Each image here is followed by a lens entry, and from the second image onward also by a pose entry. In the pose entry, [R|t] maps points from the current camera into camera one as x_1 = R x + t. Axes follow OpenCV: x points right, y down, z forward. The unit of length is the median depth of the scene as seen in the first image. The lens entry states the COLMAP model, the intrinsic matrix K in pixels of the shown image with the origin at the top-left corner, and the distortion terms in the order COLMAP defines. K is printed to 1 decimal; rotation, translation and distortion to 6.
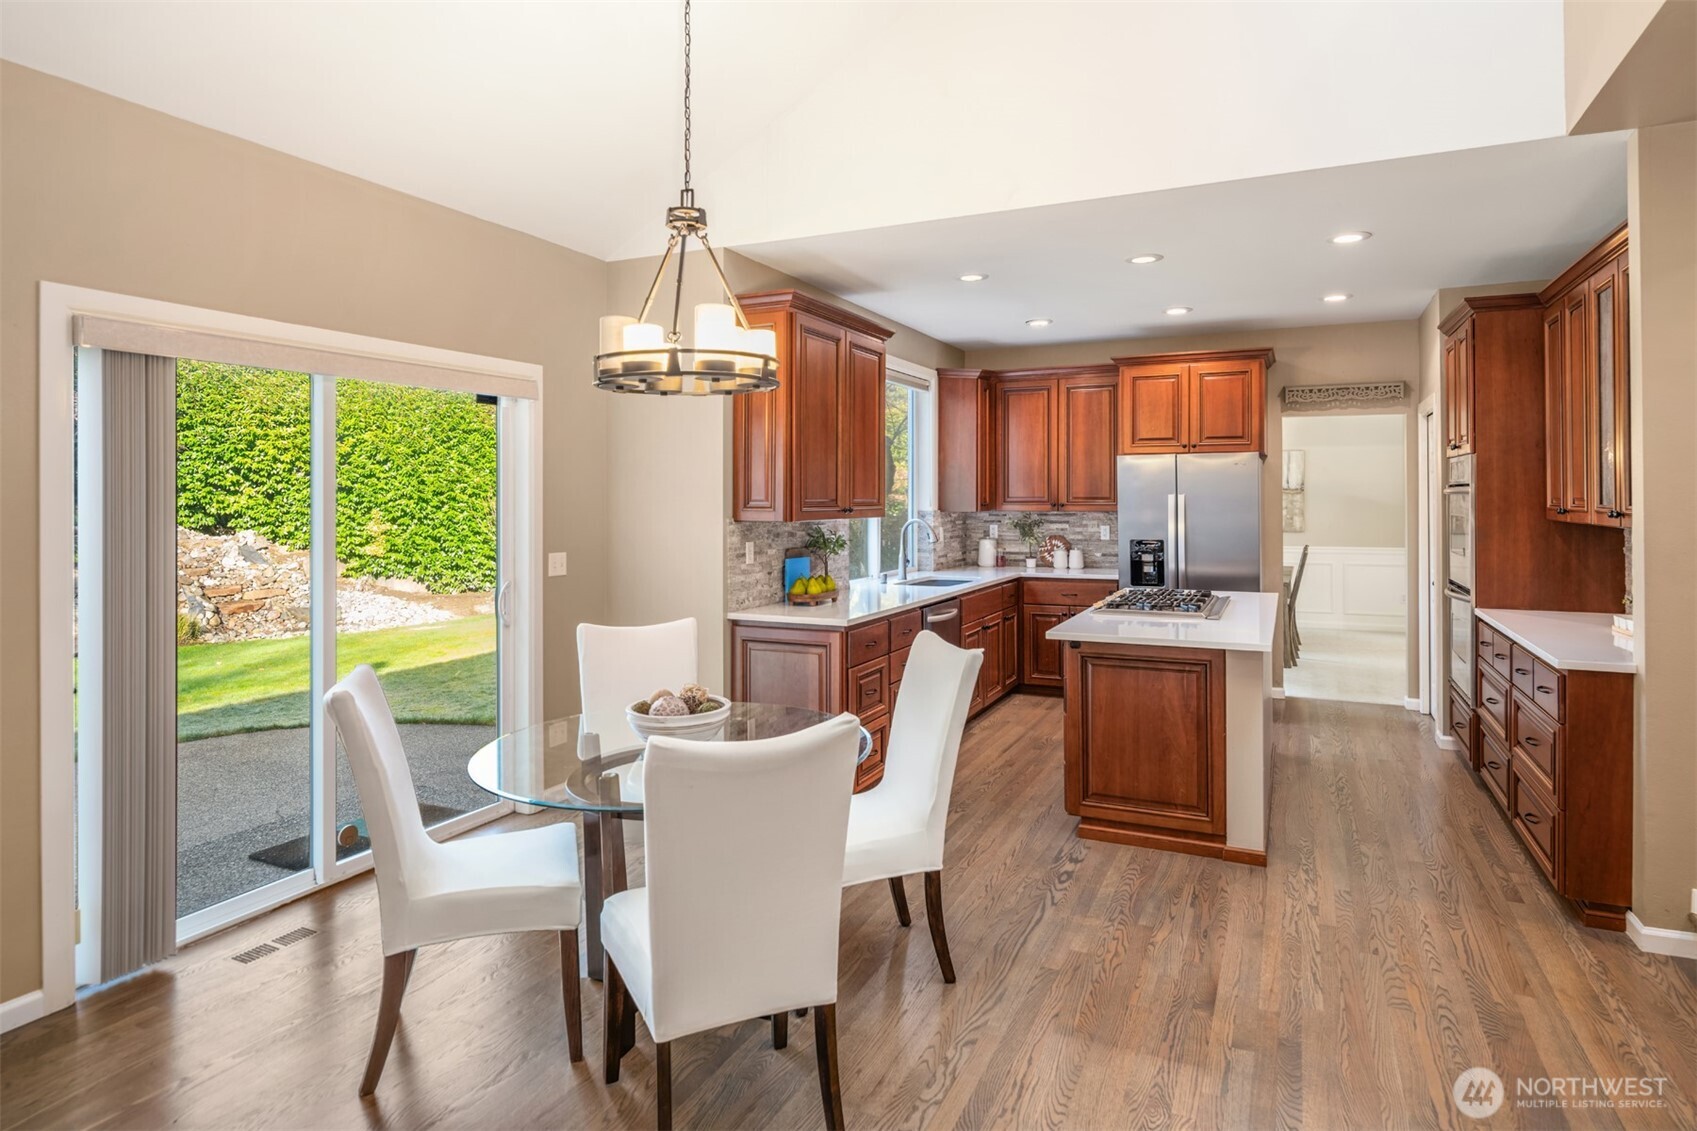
lens RADIAL K [[920.4, 0, 865.2], [0, 920.4, 492.7], [0, 0, 1]] dist [0.000597, -0.007656]
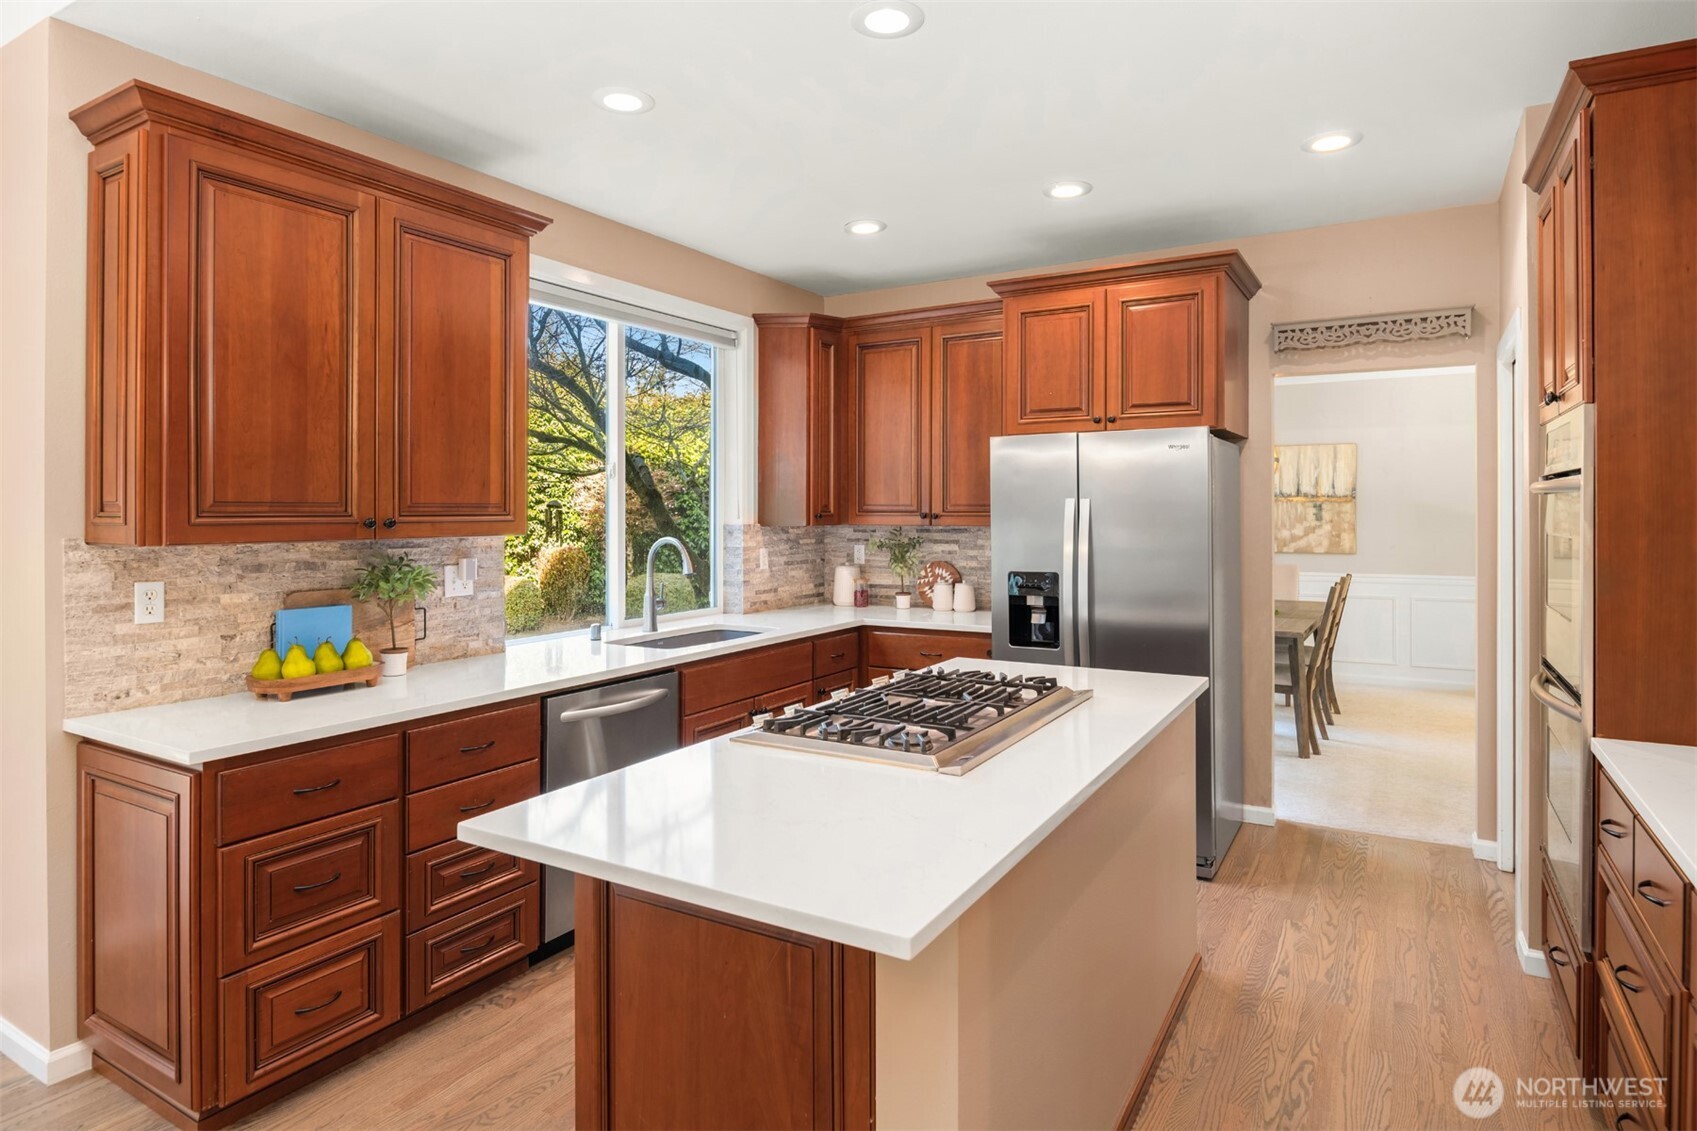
lens RADIAL K [[920.4, 0, 868.6], [0, 920.4, 513.6], [0, 0, 1]] dist [0.000597, -0.007656]
pose [[0.995861, 0.000614, -0.090887, 0.319290], [0.000156, 0.999964, 0.008463, 0.008251], [0.090889, -0.008442, 0.995825, 0.473175]]
